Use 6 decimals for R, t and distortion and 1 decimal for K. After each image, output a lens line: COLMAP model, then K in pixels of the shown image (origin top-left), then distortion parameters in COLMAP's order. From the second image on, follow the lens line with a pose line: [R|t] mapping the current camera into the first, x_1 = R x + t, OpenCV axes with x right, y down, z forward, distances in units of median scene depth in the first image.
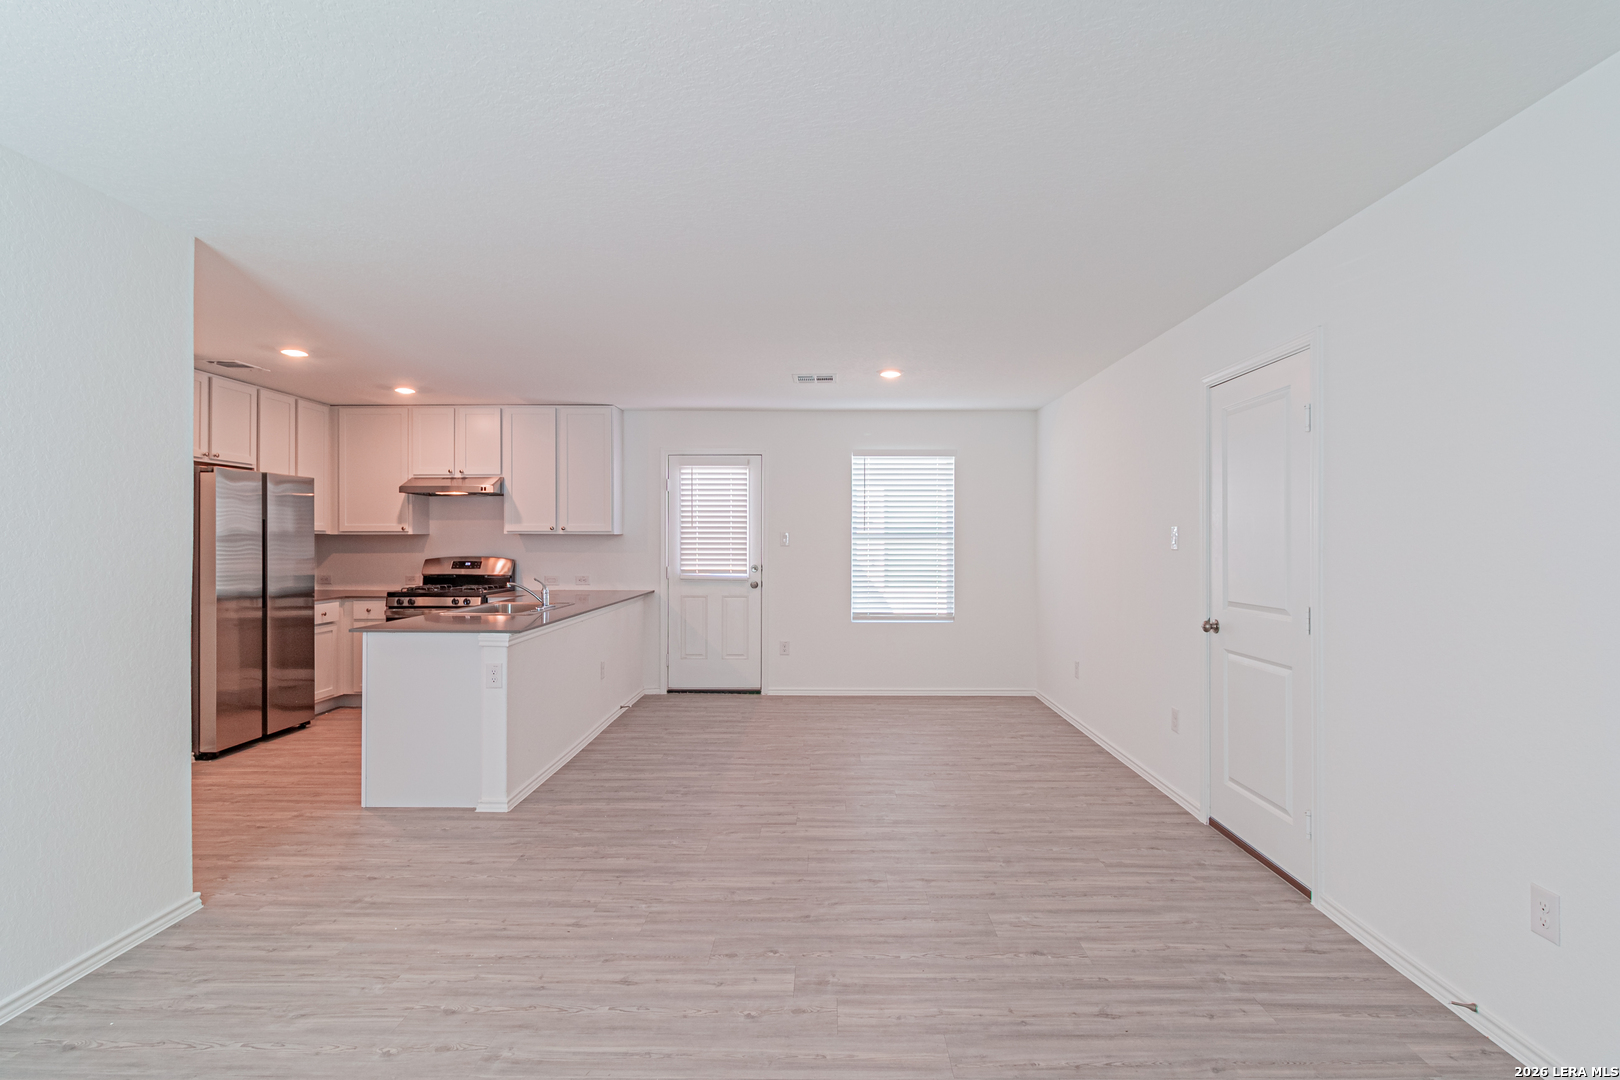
lens RADIAL K [[744.2, 0, 751.5], [0, 744.2, 537.7], [0, 0, 1]] dist [-0.002352, -0.000752]
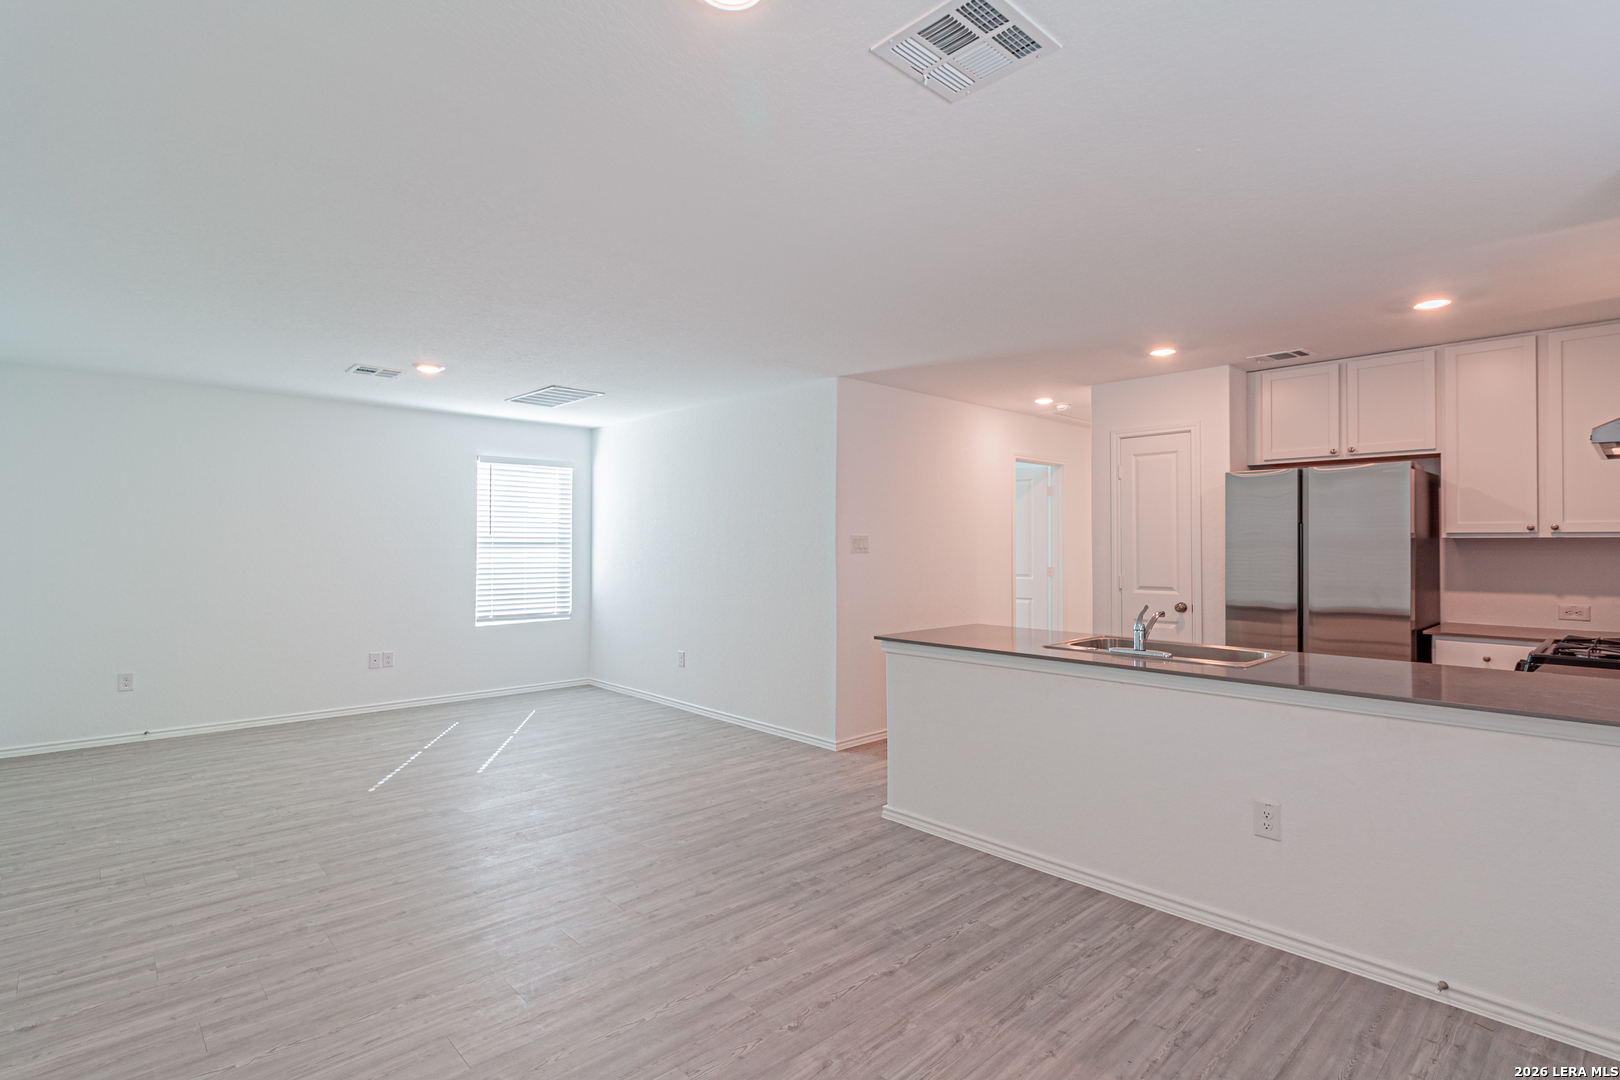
lens RADIAL K [[781.0, 0, 852.1], [0, 781.0, 534.0], [0, 0, 1]] dist [0.002111, -0.002734]
pose [[-0.616411, -0.011805, -0.787336, 0.428448], [-0.002229, 0.999910, -0.013248, 0.003036], [0.787422, -0.006411, -0.616381, 1.320964]]
